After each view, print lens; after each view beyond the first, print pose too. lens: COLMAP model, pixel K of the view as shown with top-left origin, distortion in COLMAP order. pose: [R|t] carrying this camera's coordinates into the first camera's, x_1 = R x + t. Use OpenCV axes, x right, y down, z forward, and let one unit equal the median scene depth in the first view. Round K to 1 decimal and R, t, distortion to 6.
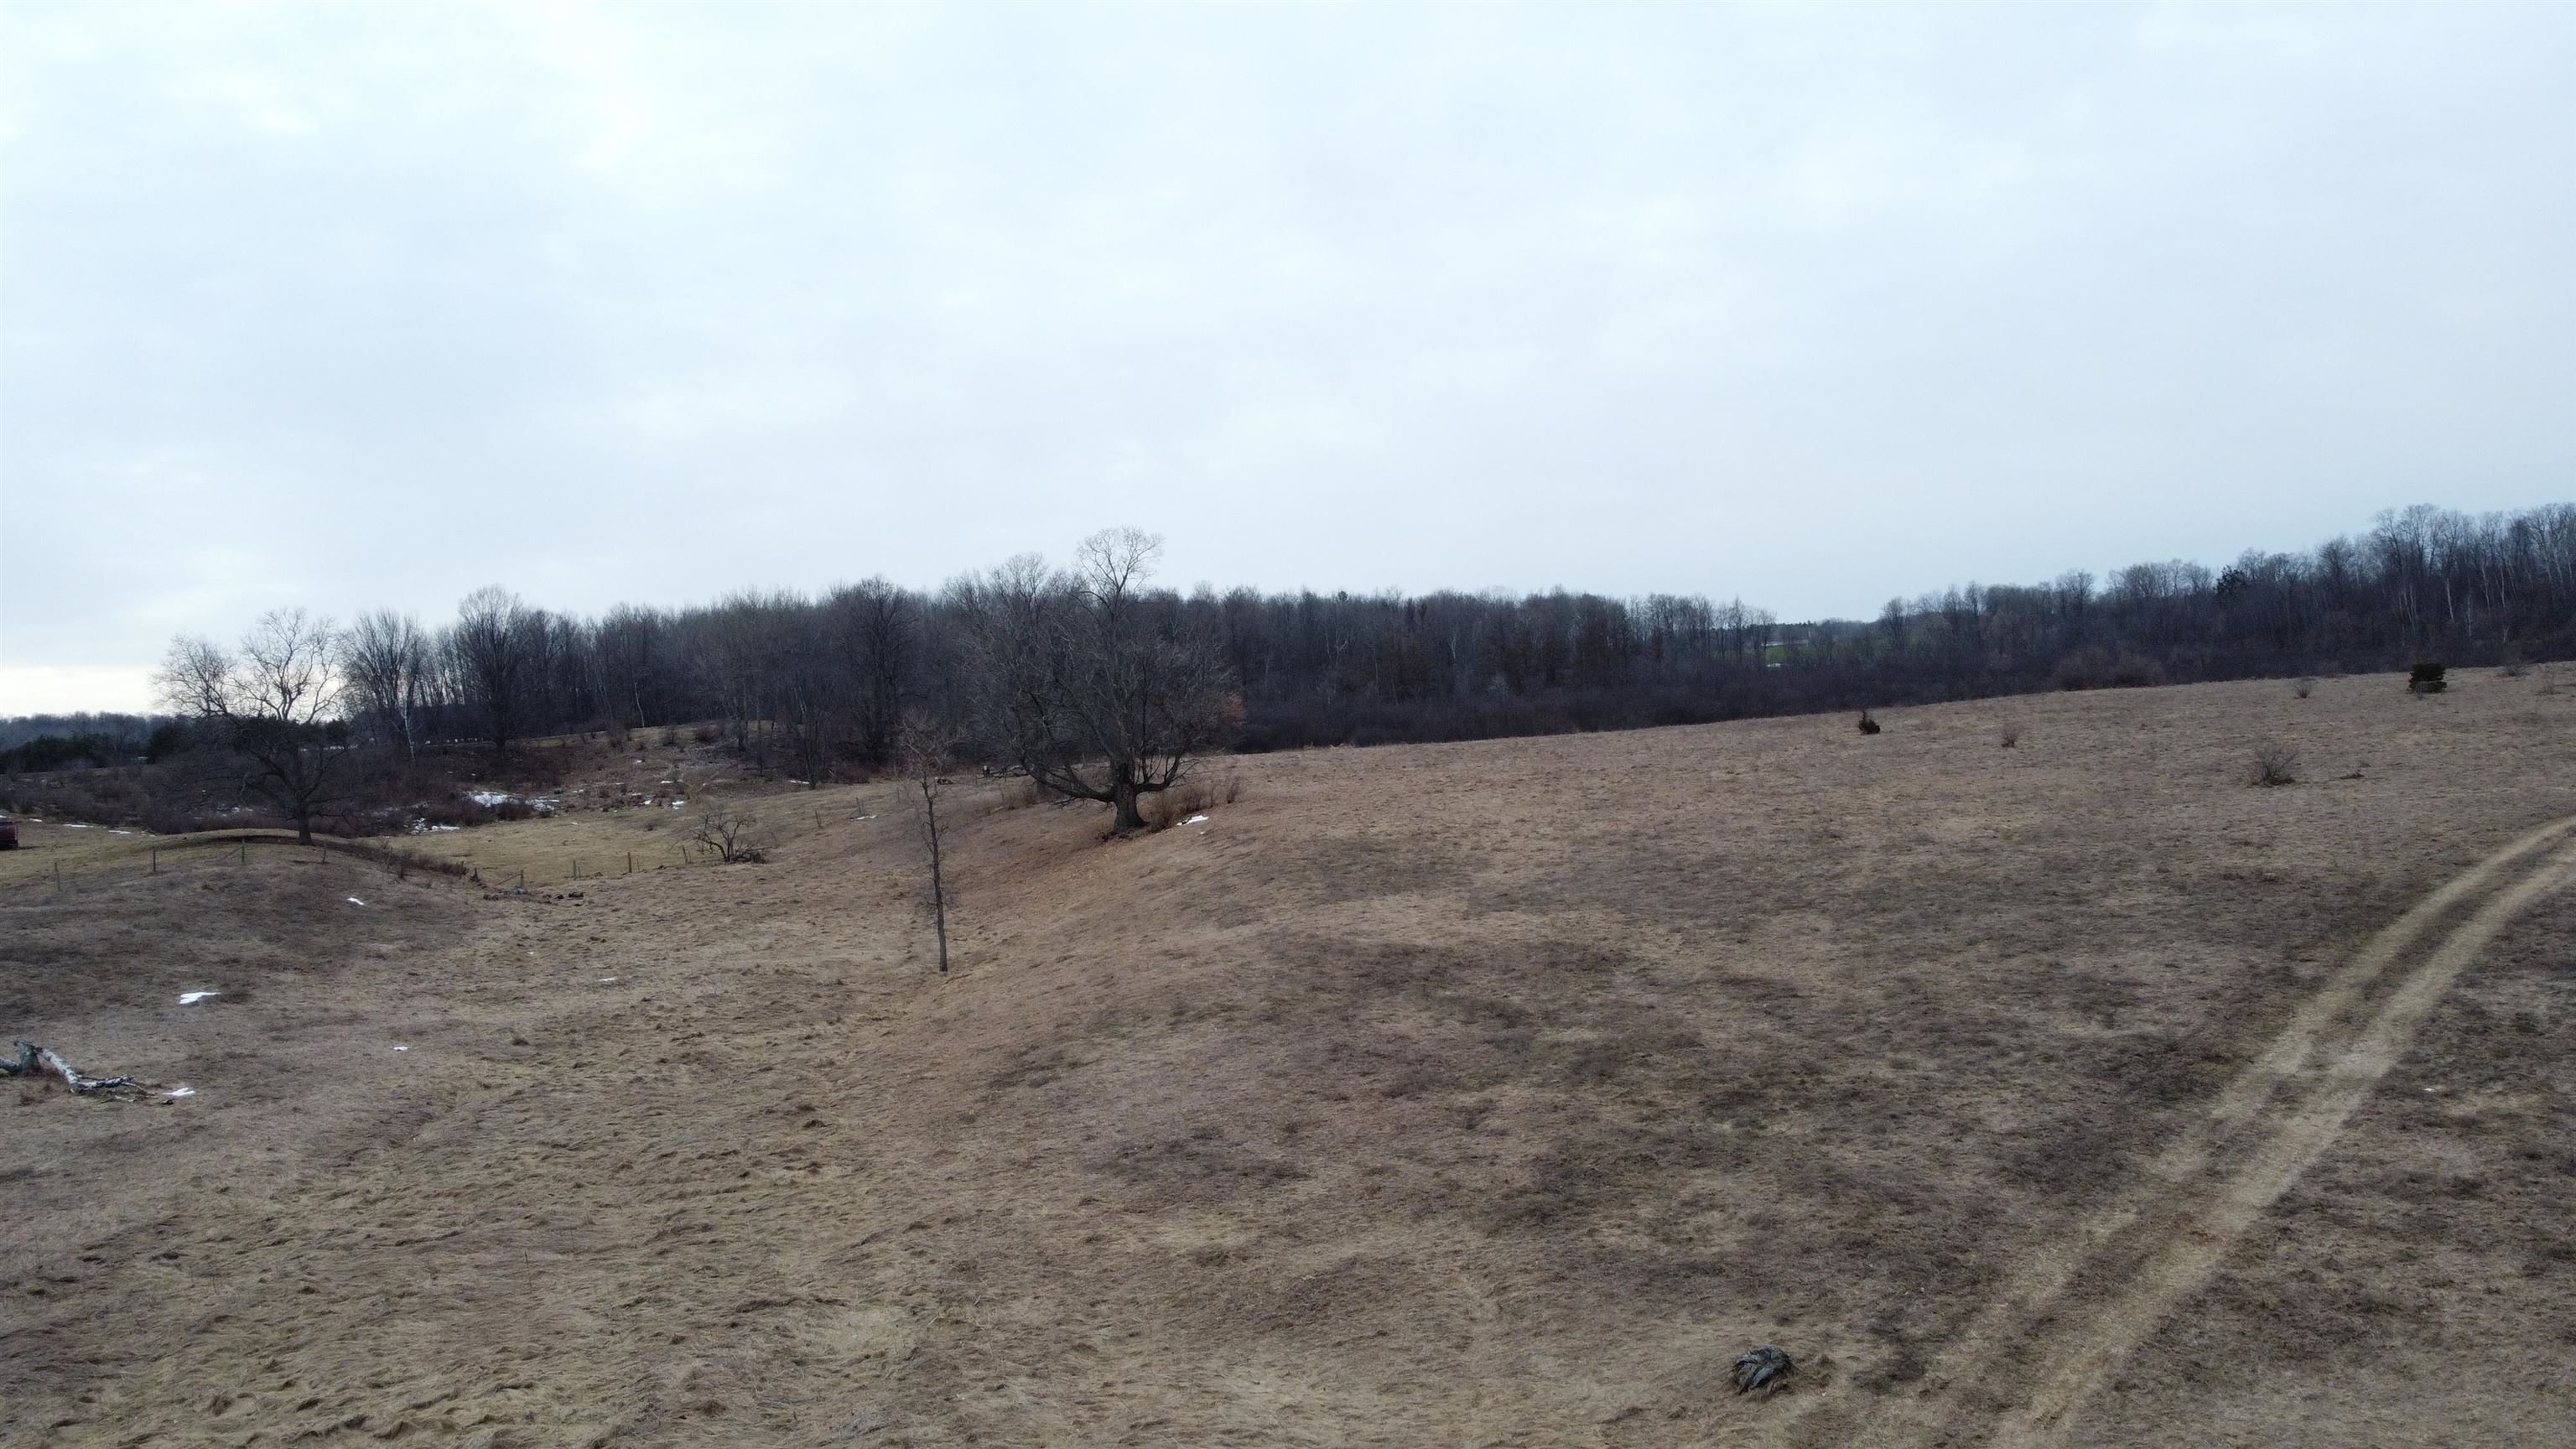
lens RADIAL K [[1943.8, 0, 1289.2], [0, 1943.8, 723.1], [0, 0, 1]] dist [-0.005554, -0.000903]
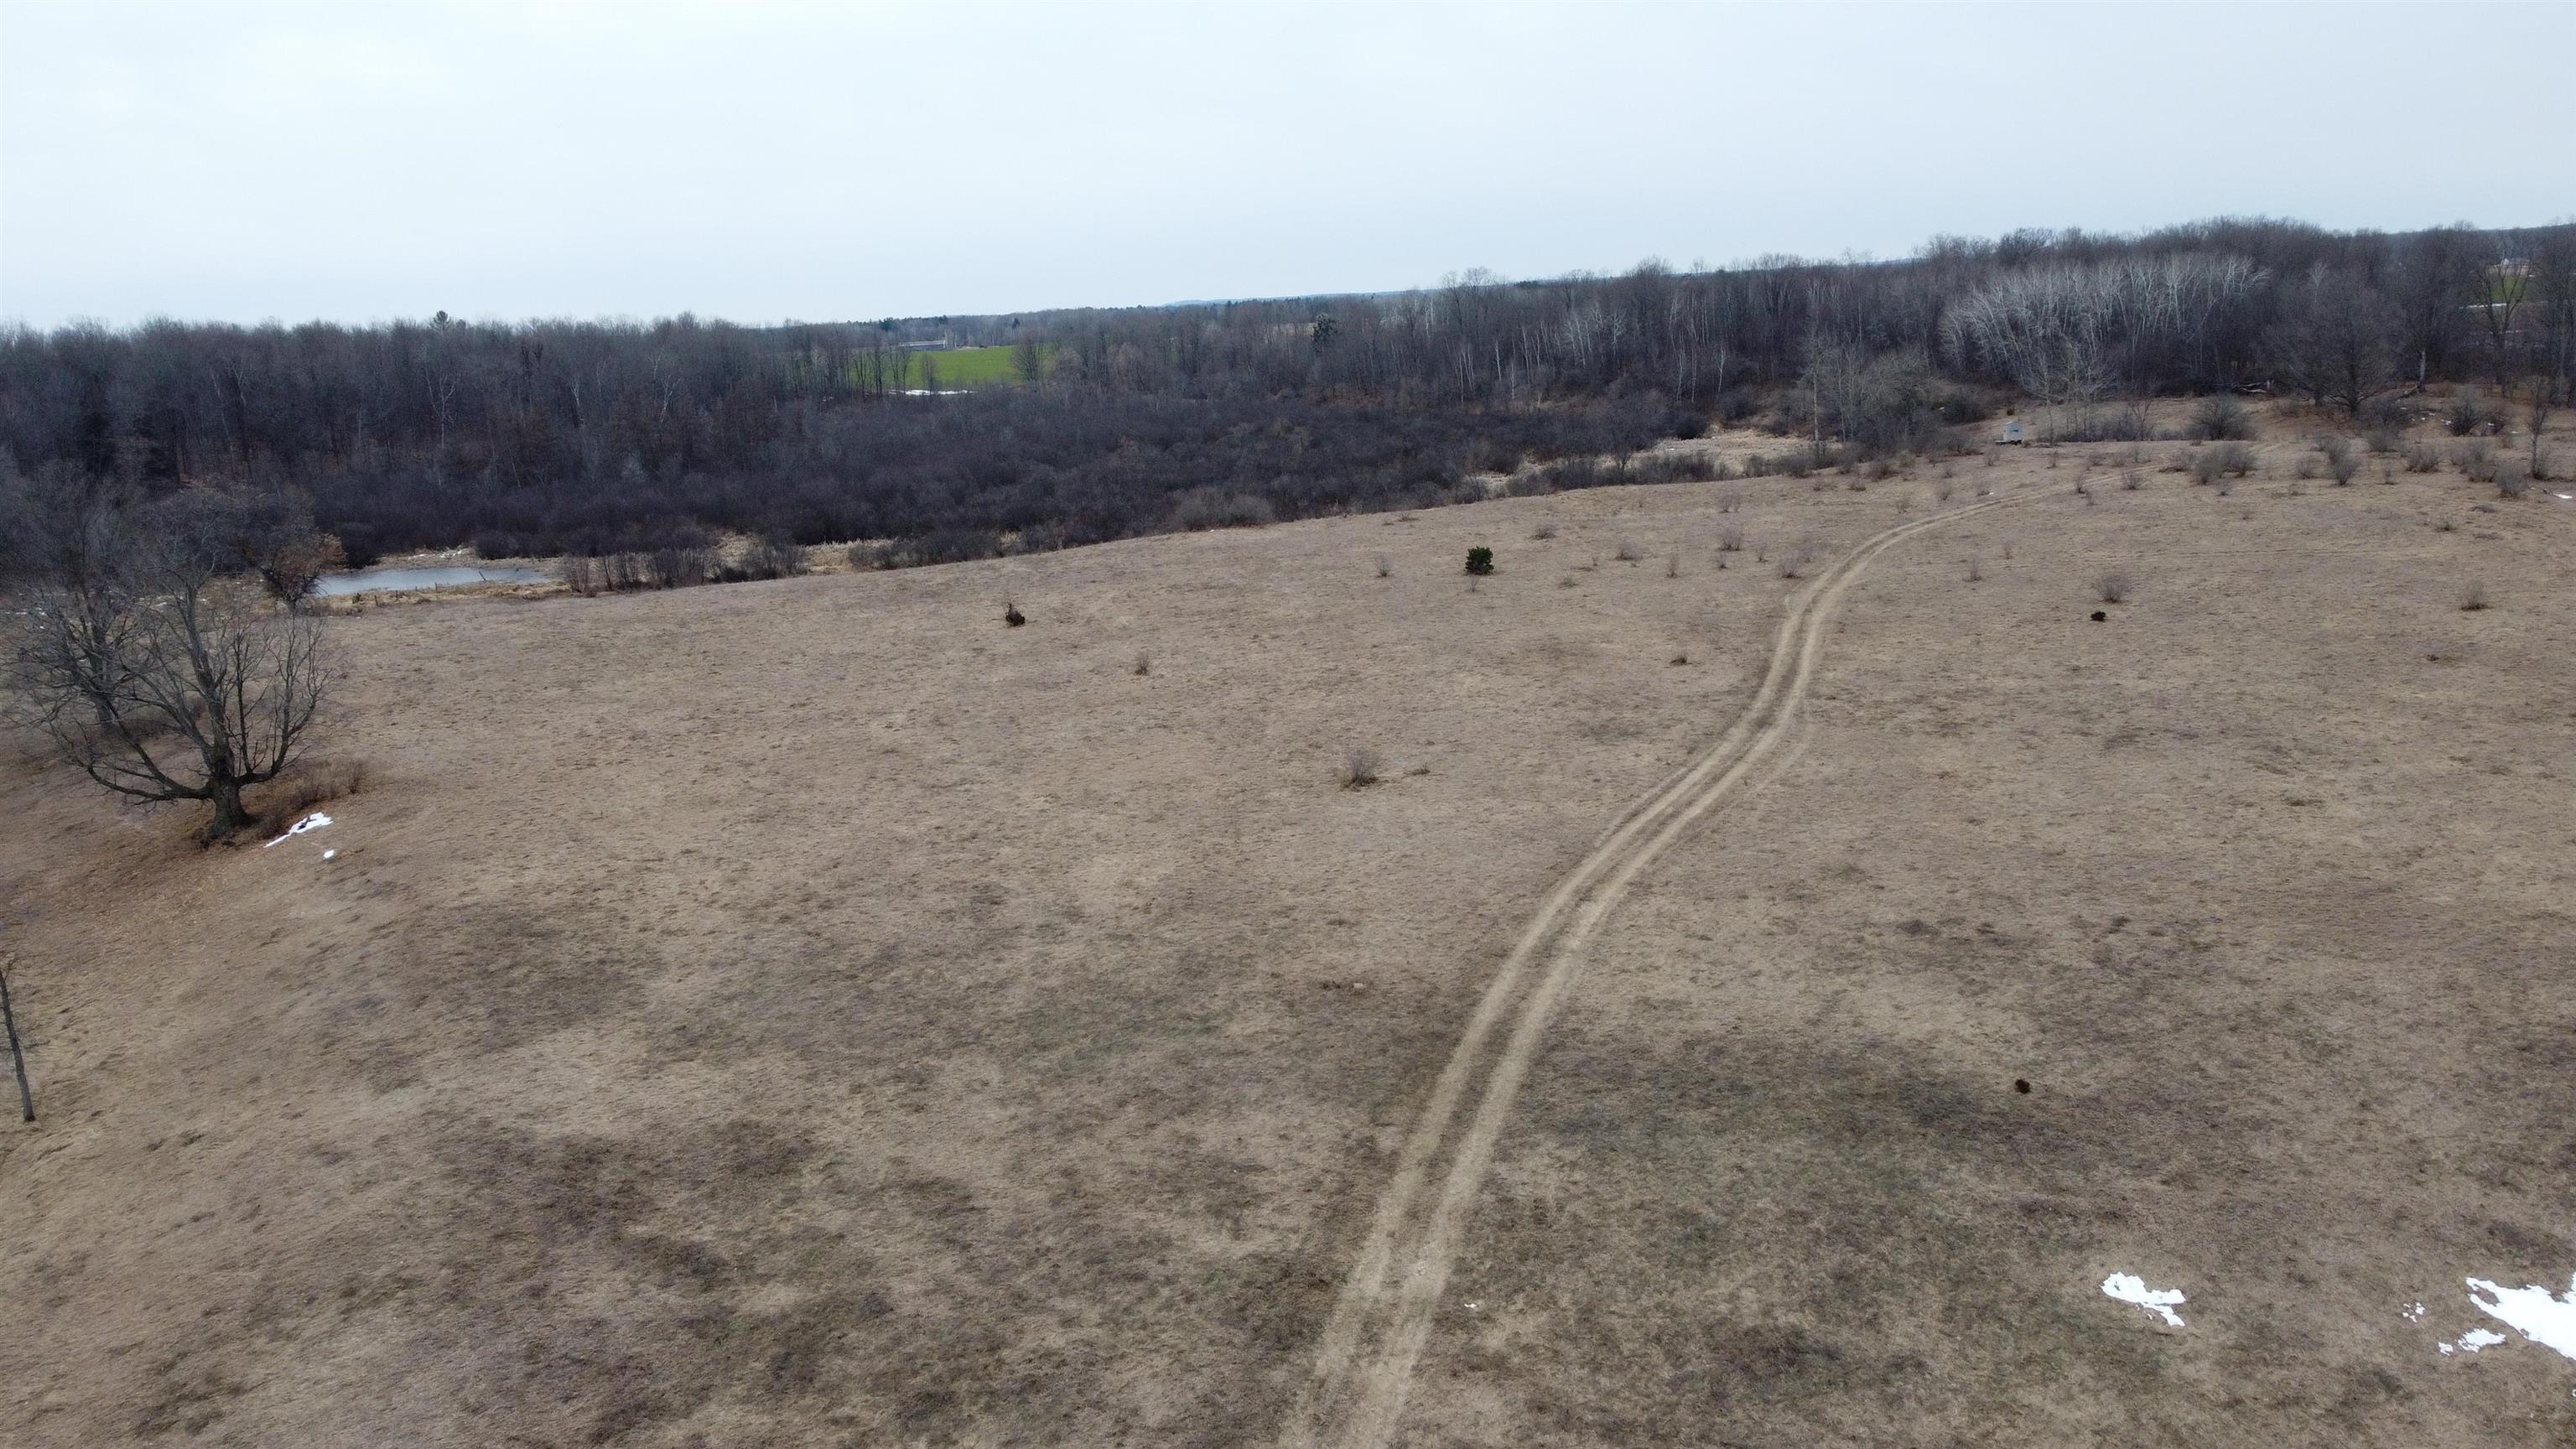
lens RADIAL K [[1943.8, 0, 1283.2], [0, 1943.8, 708.7], [0, 0, 1]] dist [-0.005554, -0.000903]
pose [[0.908835, -0.071243, 0.411027, -0.011003], [0.004716, 0.987001, 0.160648, -0.301749], [-0.417129, -0.144064, 0.897357, -0.018224]]
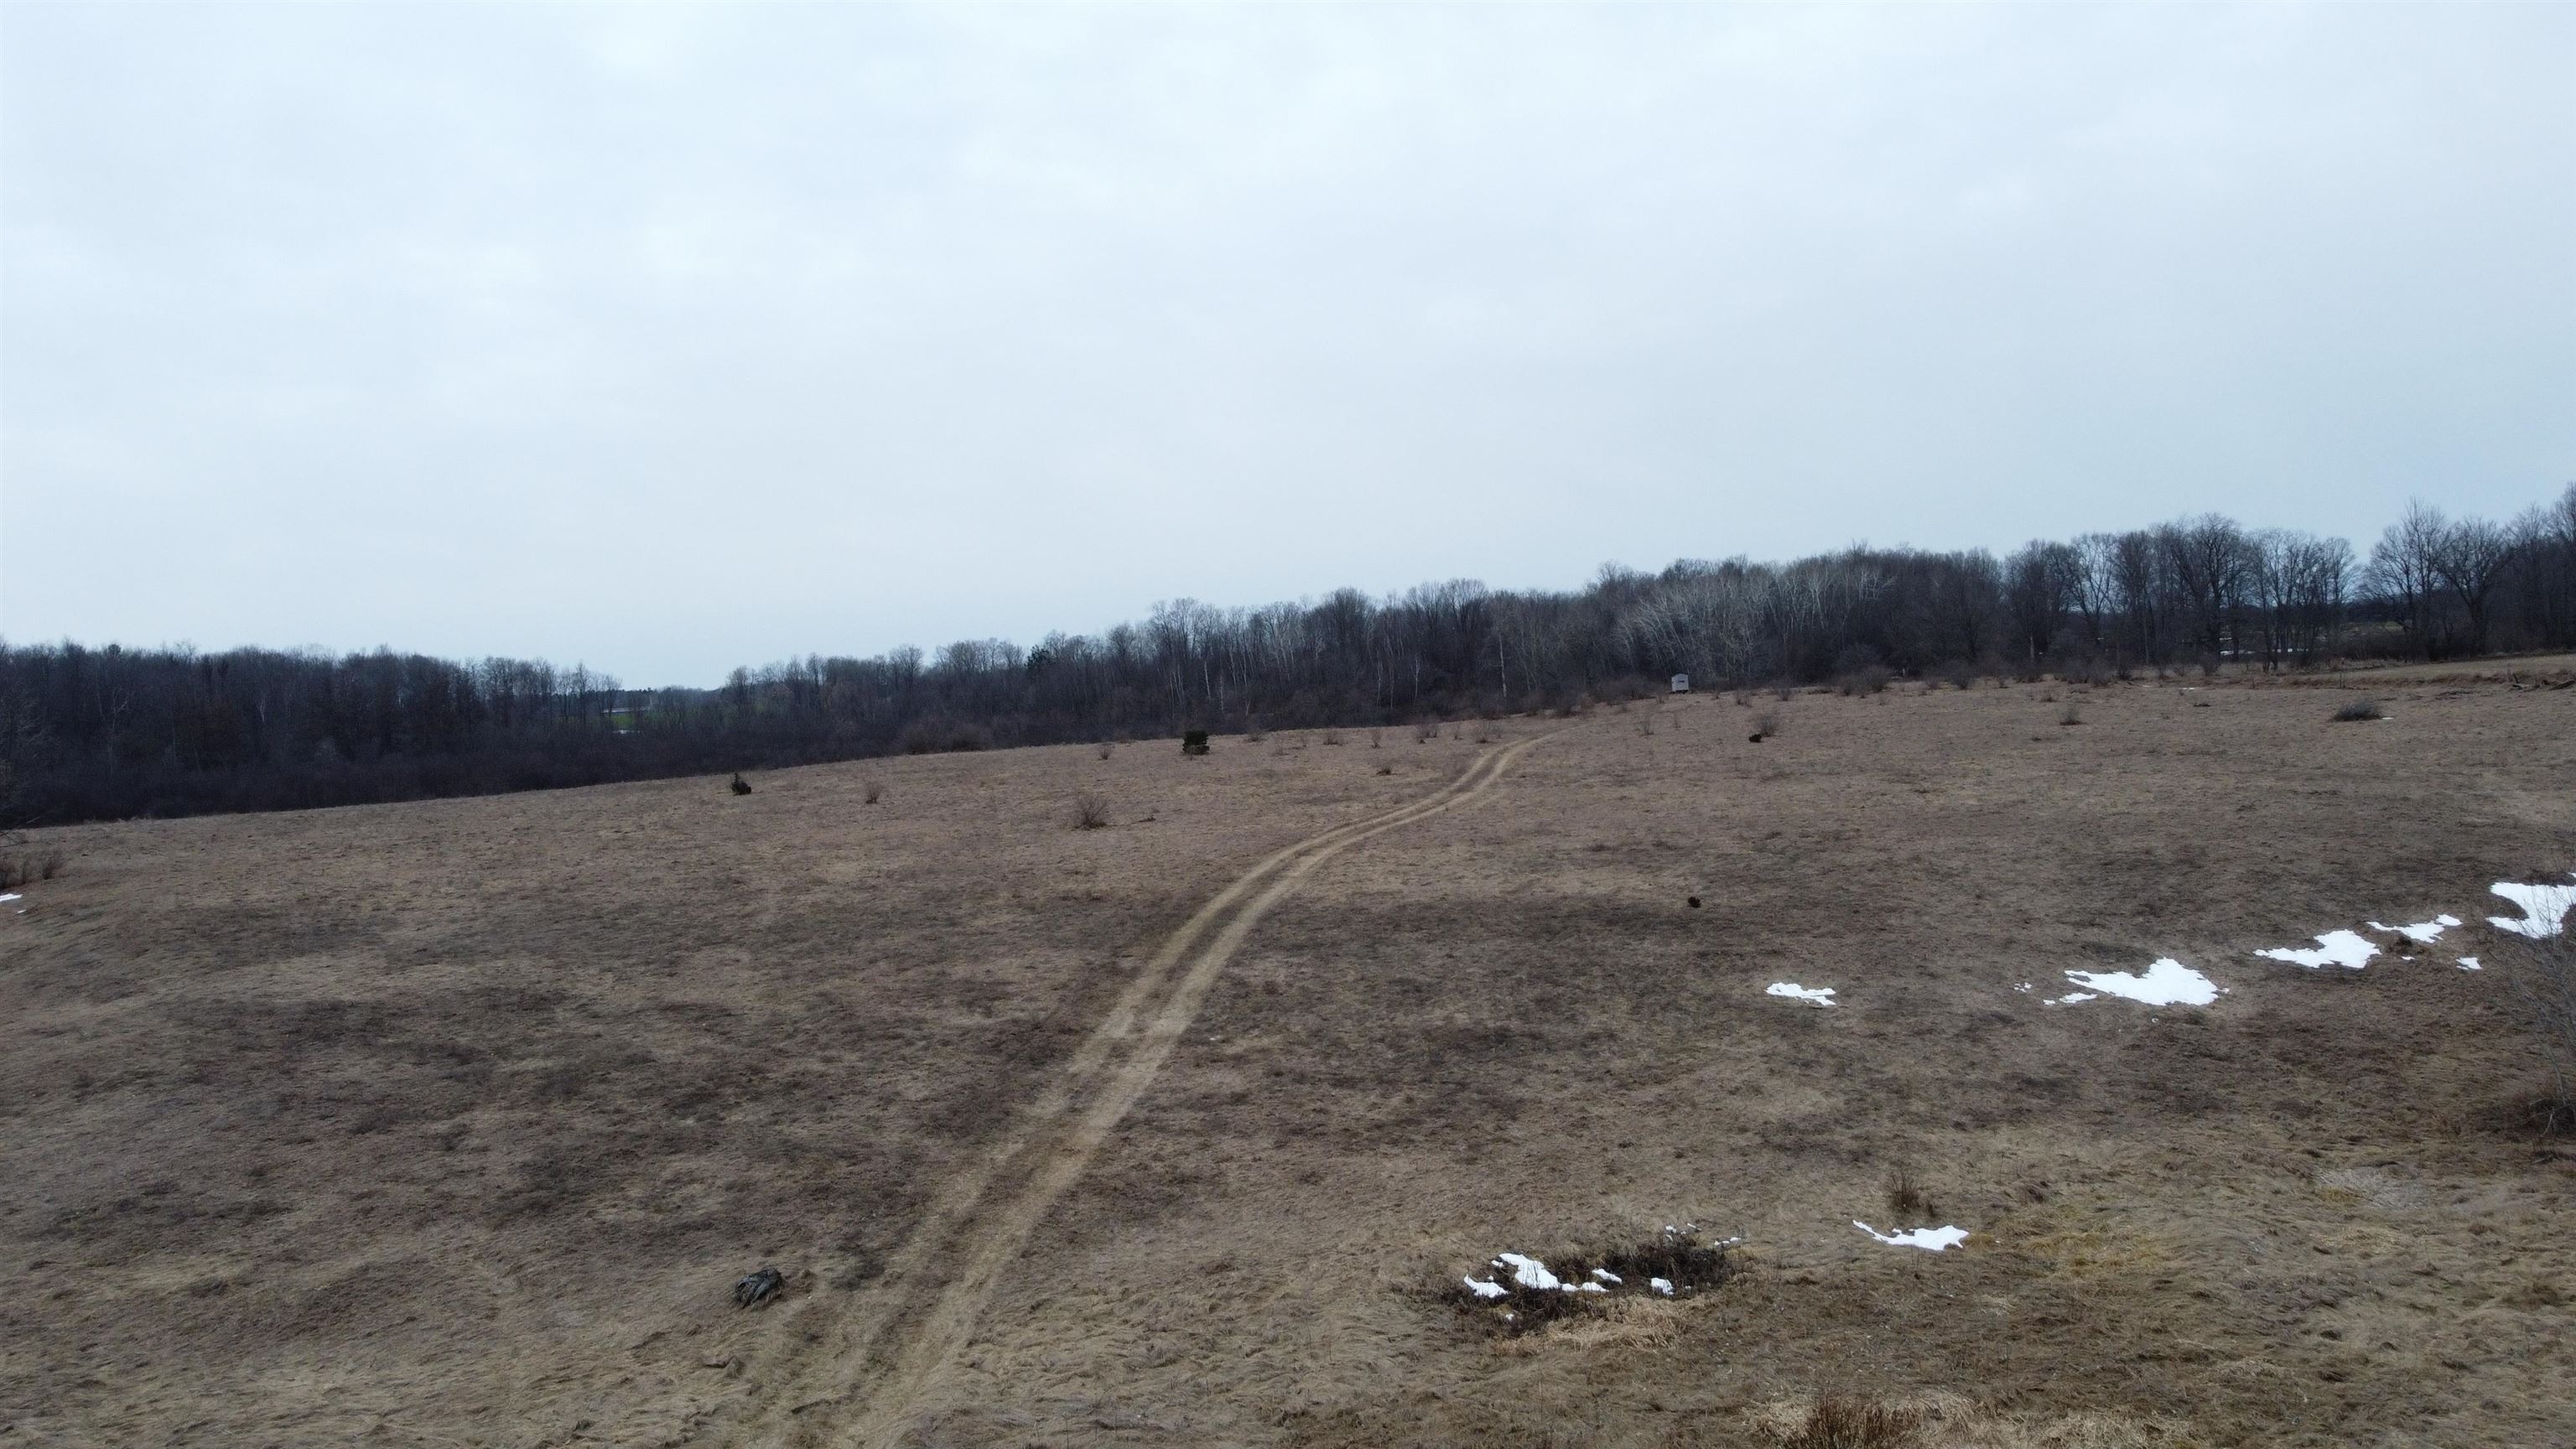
lens RADIAL K [[1943.8, 0, 1277.0], [0, 1943.8, 711.4], [0, 0, 1]] dist [-0.005554, -0.000903]
pose [[0.838792, 0.010467, 0.544351, -0.088567], [0.011797, 0.999231, -0.037391, 0.008577], [-0.544324, 0.037785, 0.838024, -0.130884]]
